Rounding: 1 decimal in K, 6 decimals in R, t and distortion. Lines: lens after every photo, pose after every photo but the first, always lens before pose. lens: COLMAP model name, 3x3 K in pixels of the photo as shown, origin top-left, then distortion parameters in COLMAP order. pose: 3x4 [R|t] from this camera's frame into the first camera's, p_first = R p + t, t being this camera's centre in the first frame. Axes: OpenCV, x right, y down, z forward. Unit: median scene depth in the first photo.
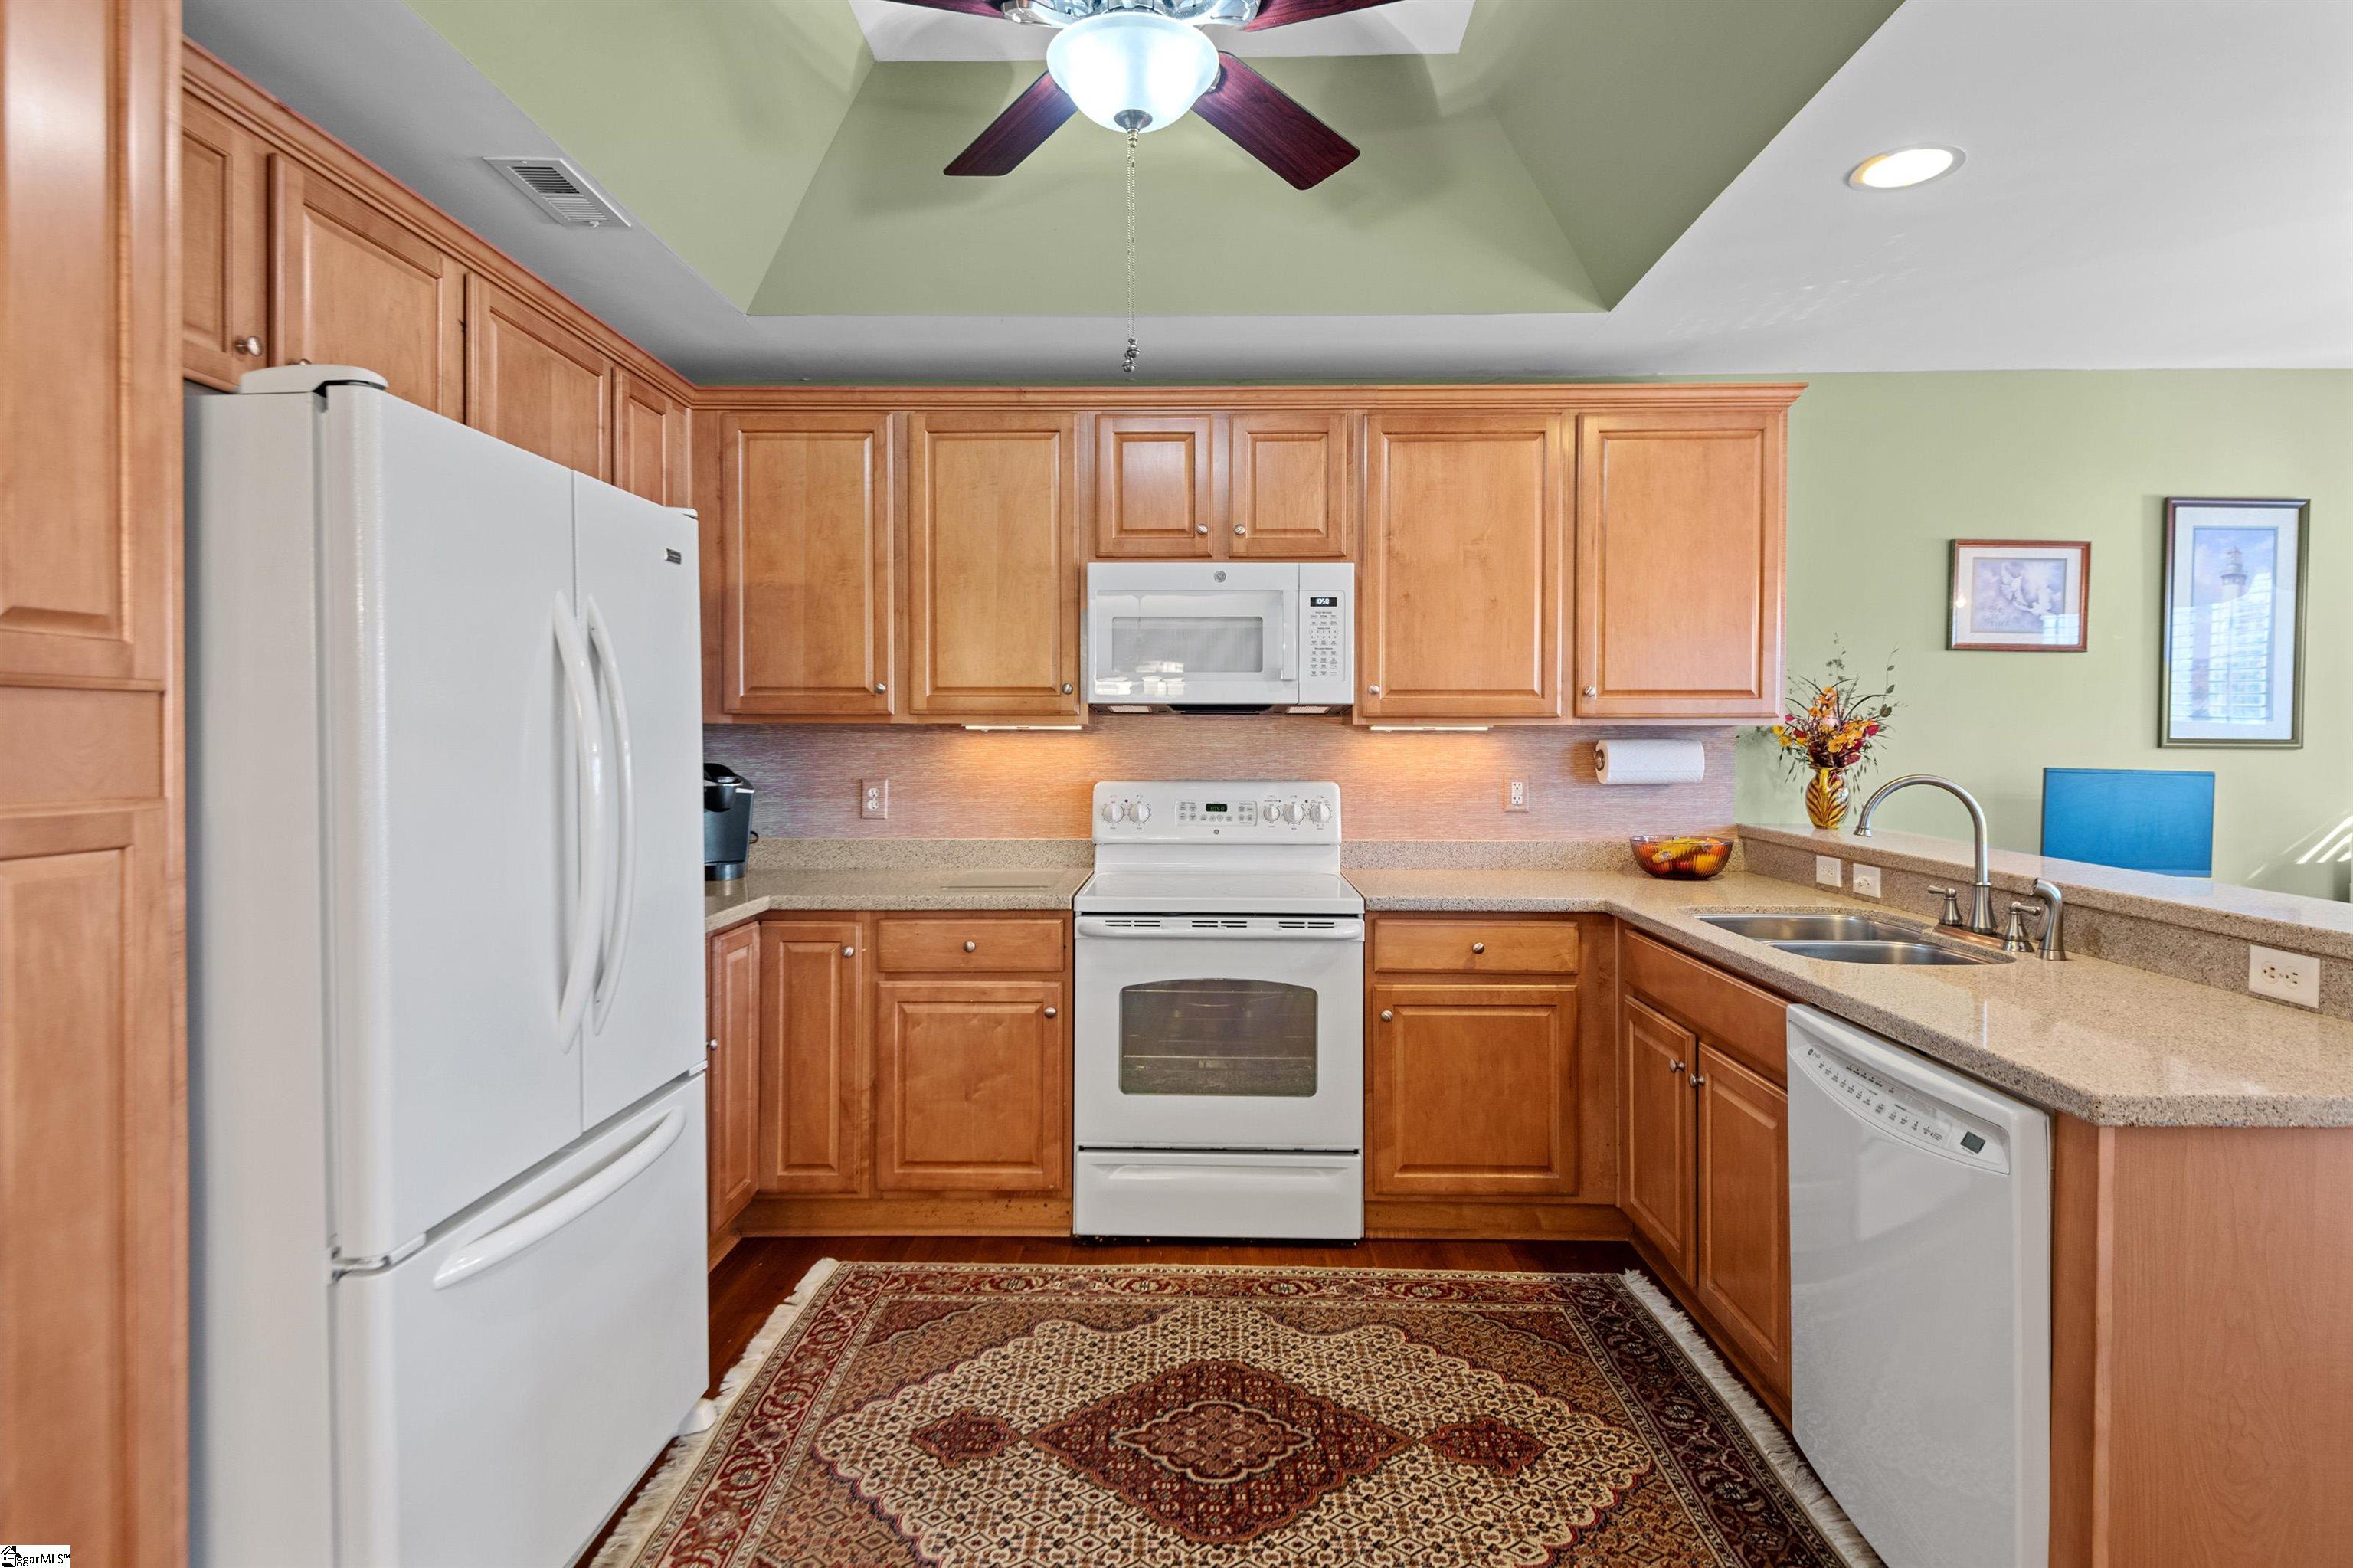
lens RADIAL K [[1198.2, 0, 1191.3], [0, 1198.2, 764.9], [0, 0, 1]] dist [0.054753, -0.036230]
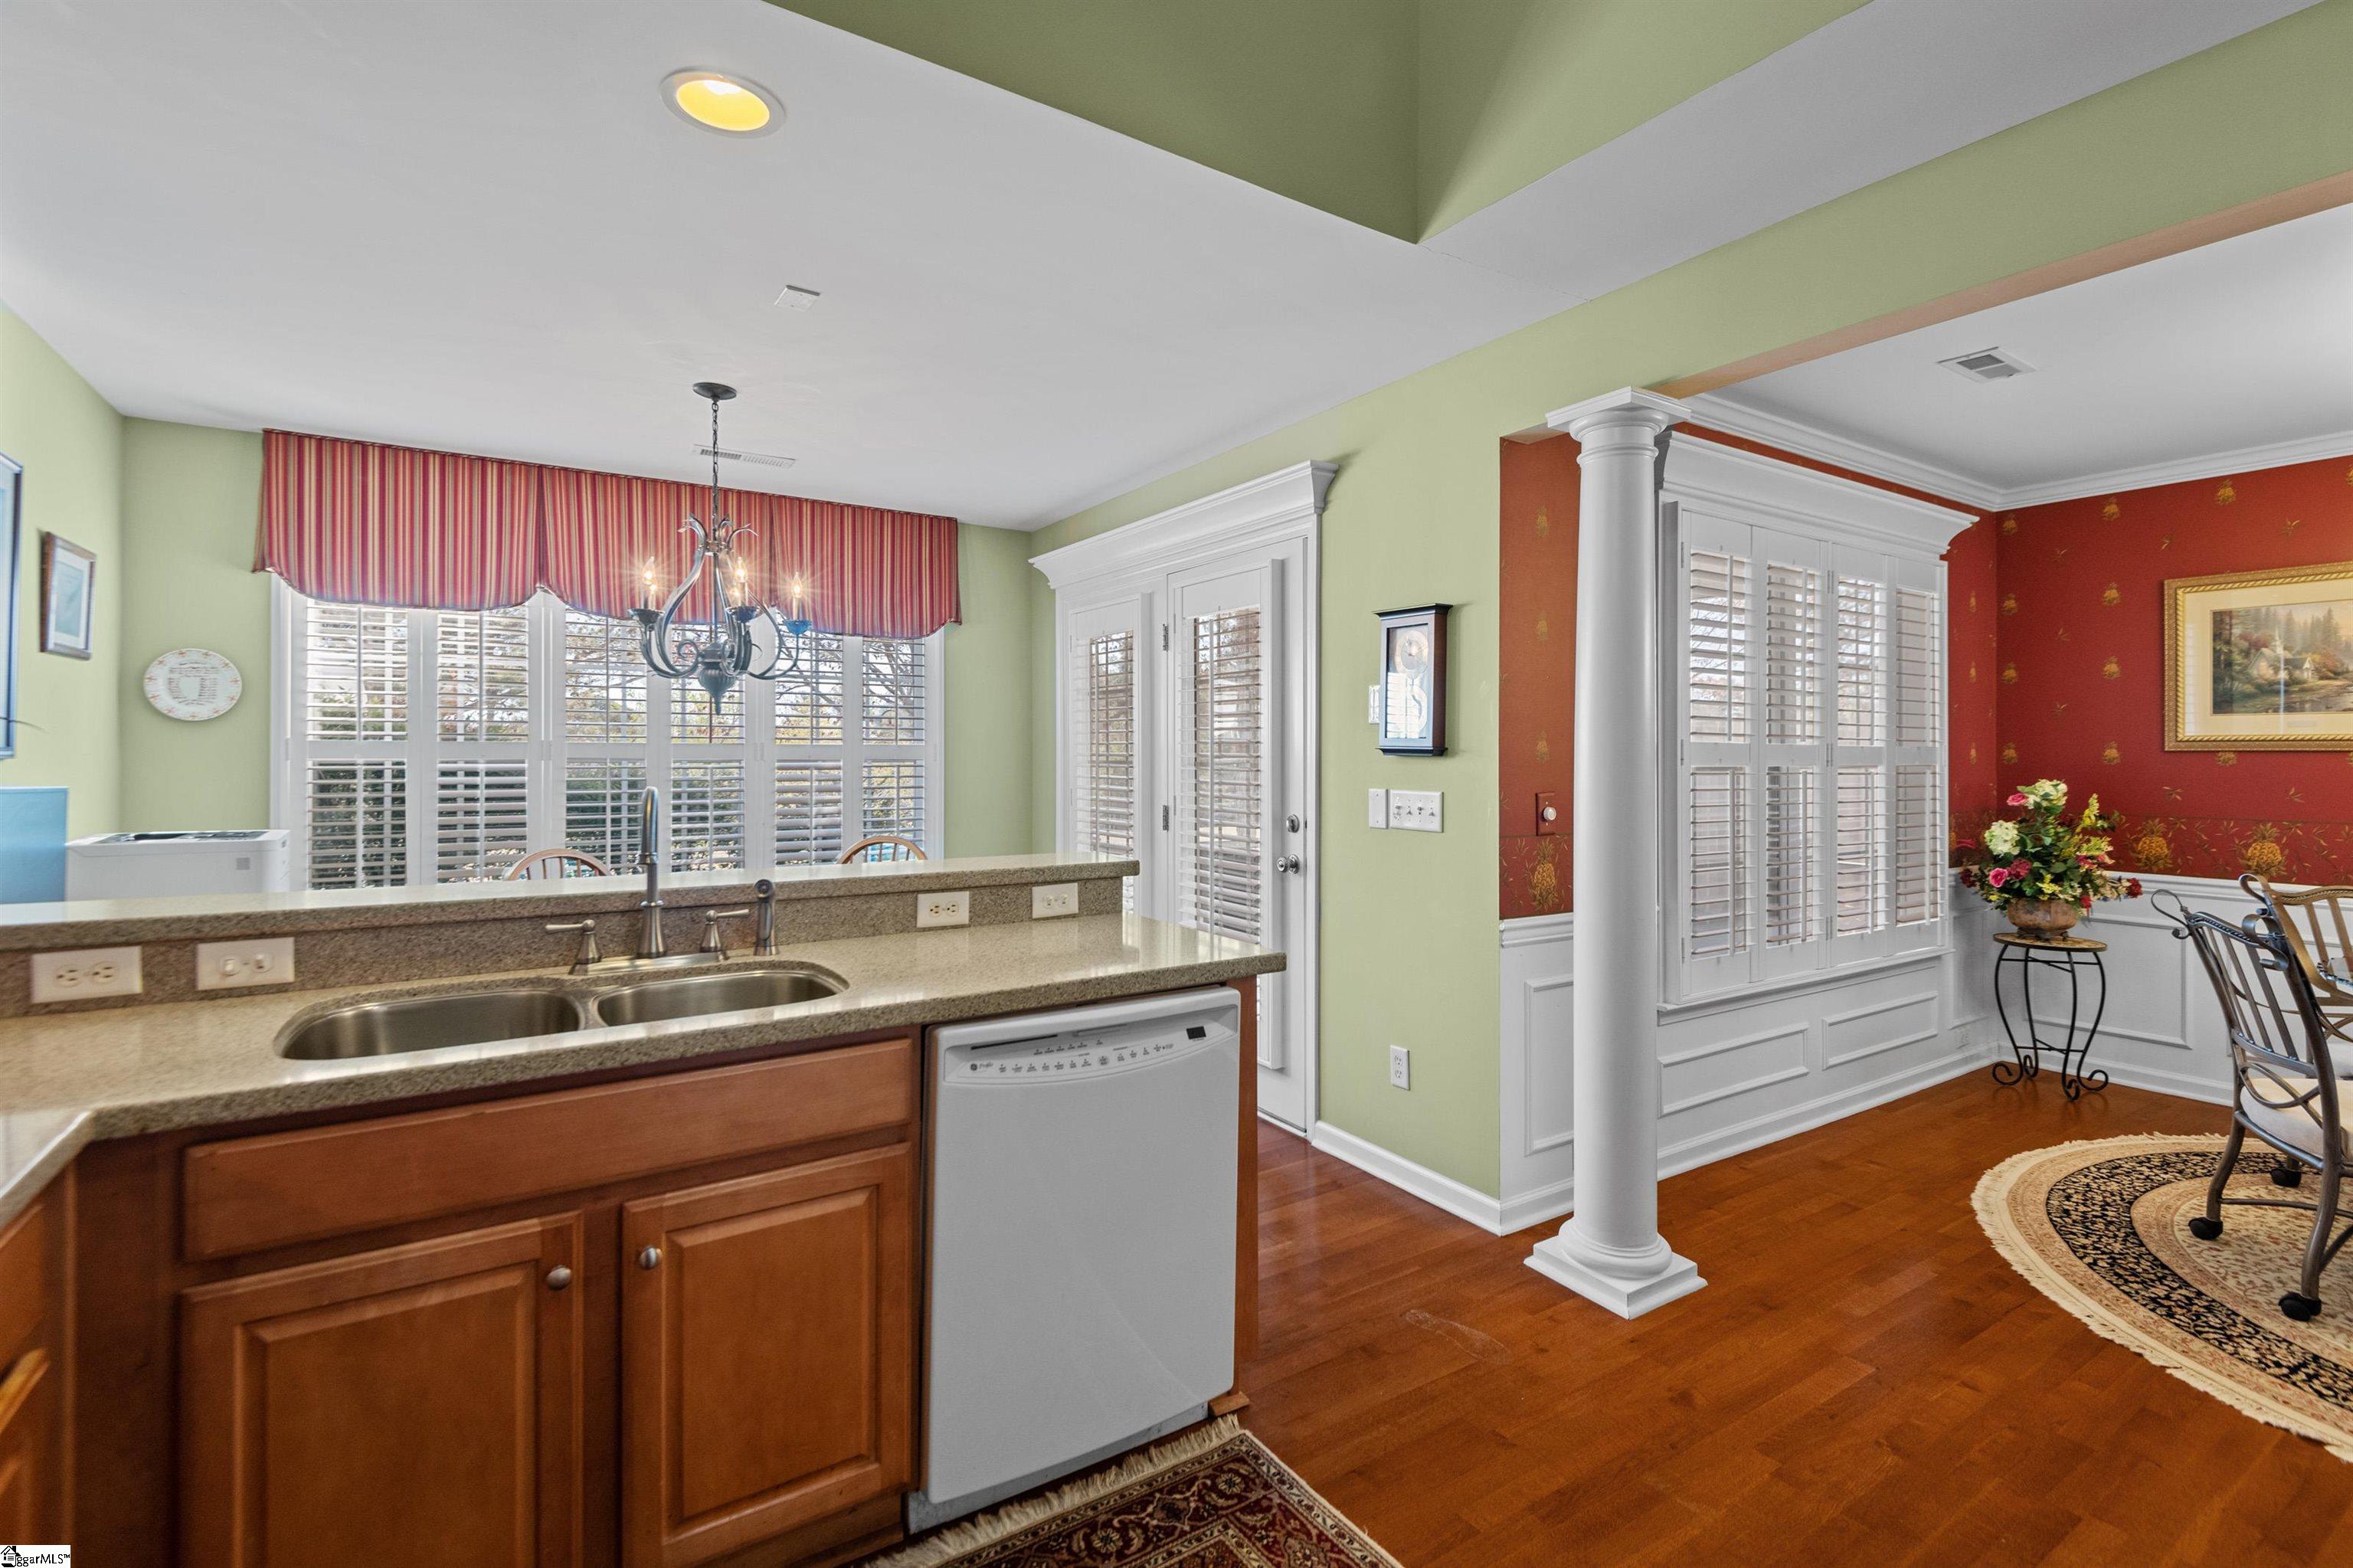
lens RADIAL K [[1082.5, 0, 1219.6], [0, 1082.5, 757.9], [0, 0, 1]] dist [0.024855, -0.014869]
pose [[-0.562754, -0.006778, 0.826596, -0.206187], [0.018239, 0.999621, 0.020614, -0.016063], [-0.826423, 0.026677, -0.562417, 0.859516]]
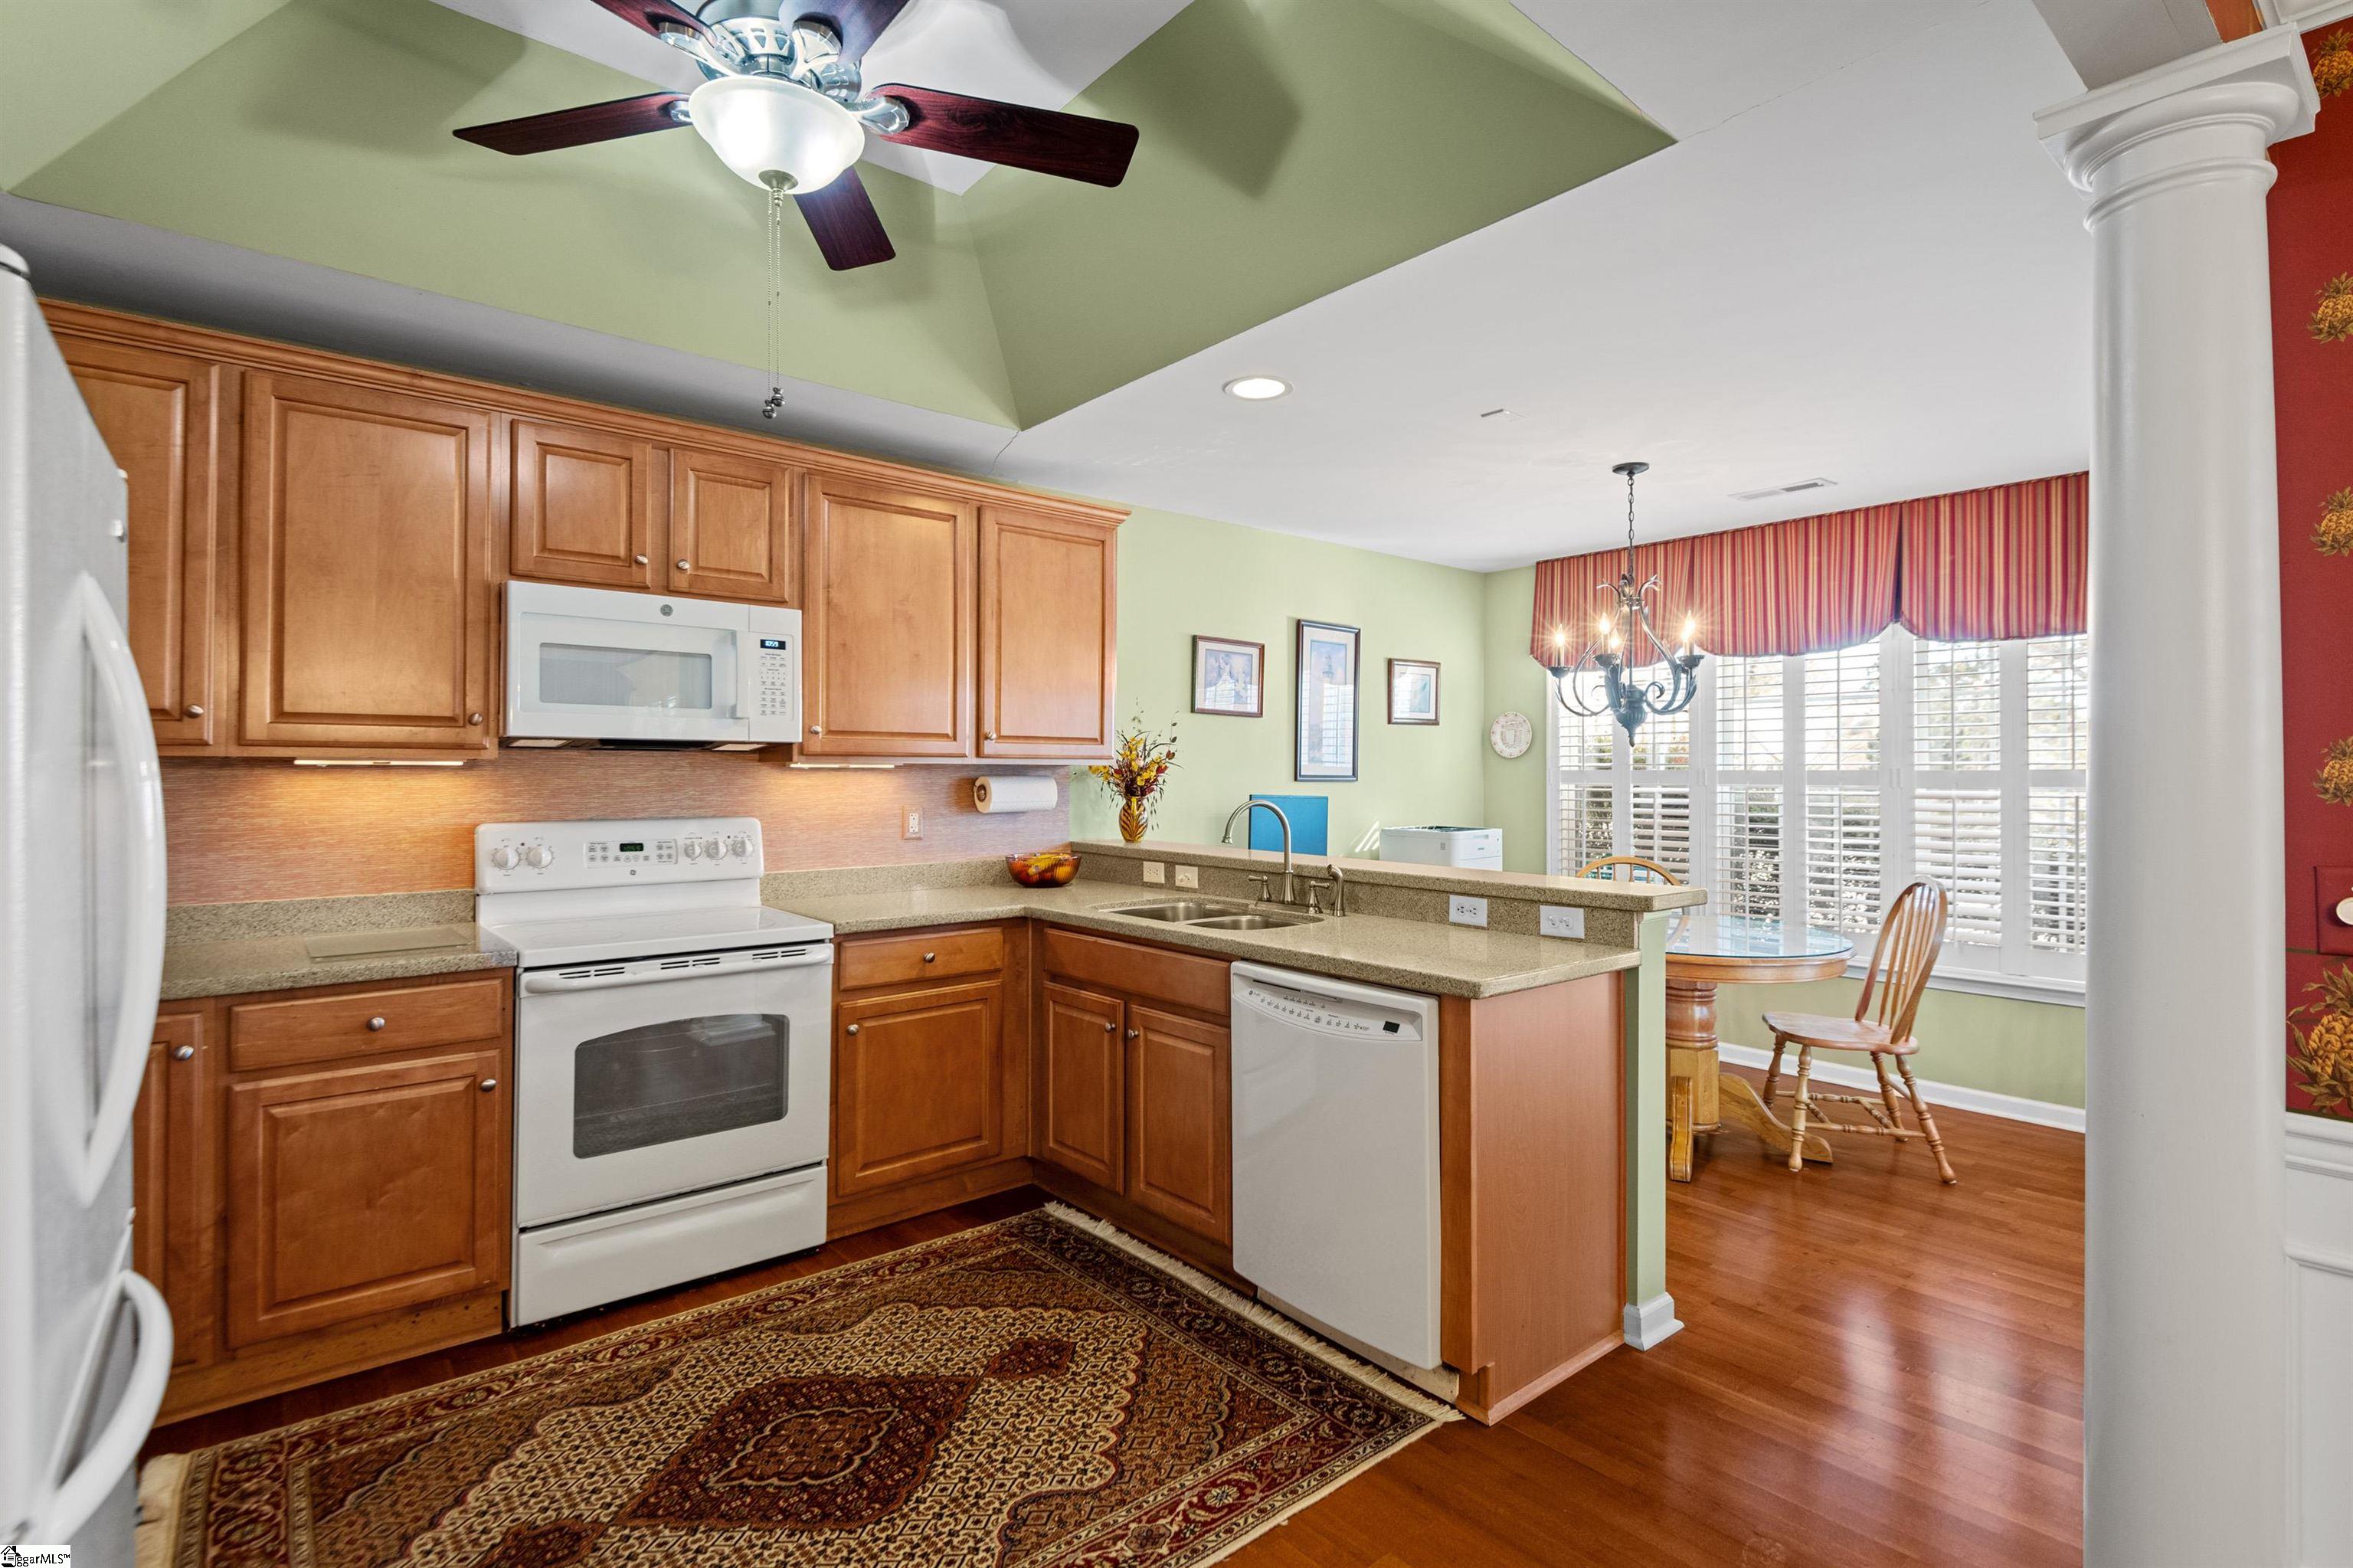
lens RADIAL K [[1113.4, 0, 1176.5], [0, 1113.4, 784.0], [0, 0, 1]] dist [0.045516, -0.030227]
pose [[0.761170, -0.006279, 0.648522, -0.268359], [0.015694, 0.999839, -0.008739, -0.000381], [-0.648362, 0.016830, 0.761146, 0.033811]]
